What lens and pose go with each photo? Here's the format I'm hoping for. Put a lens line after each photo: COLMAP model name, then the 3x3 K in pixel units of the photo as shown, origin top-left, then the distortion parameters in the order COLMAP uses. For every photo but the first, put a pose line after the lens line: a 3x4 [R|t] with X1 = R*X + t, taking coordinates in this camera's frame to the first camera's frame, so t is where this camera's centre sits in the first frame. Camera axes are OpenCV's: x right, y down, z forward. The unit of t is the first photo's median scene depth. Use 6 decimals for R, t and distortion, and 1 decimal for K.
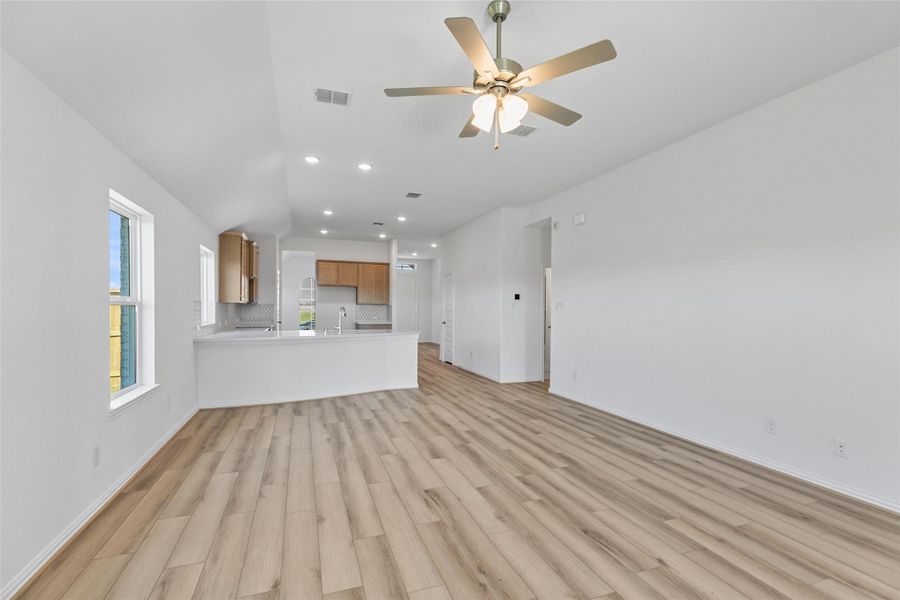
lens RADIAL K [[408.5, 0, 454.3], [0, 408.5, 309.8], [0, 0, 1]] dist [0.011720, 0.000947]
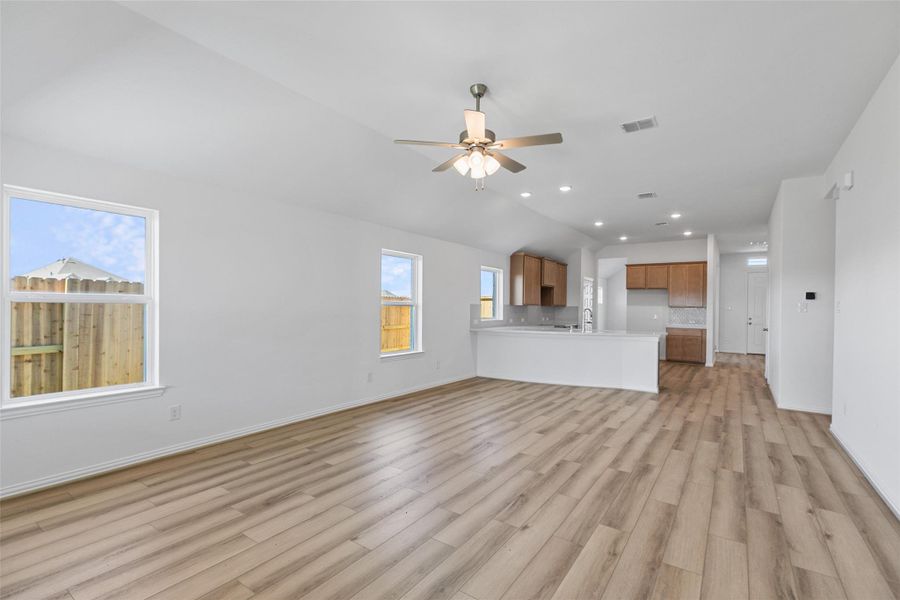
lens RADIAL K [[408.5, 0, 457.6], [0, 408.5, 305.3], [0, 0, 1]] dist [0.011720, 0.000947]
pose [[0.585092, -0.002911, -0.810962, 0.599920], [-0.014122, 0.999805, -0.013777, 0.006639], [0.810844, 0.019513, 0.584937, 0.076157]]
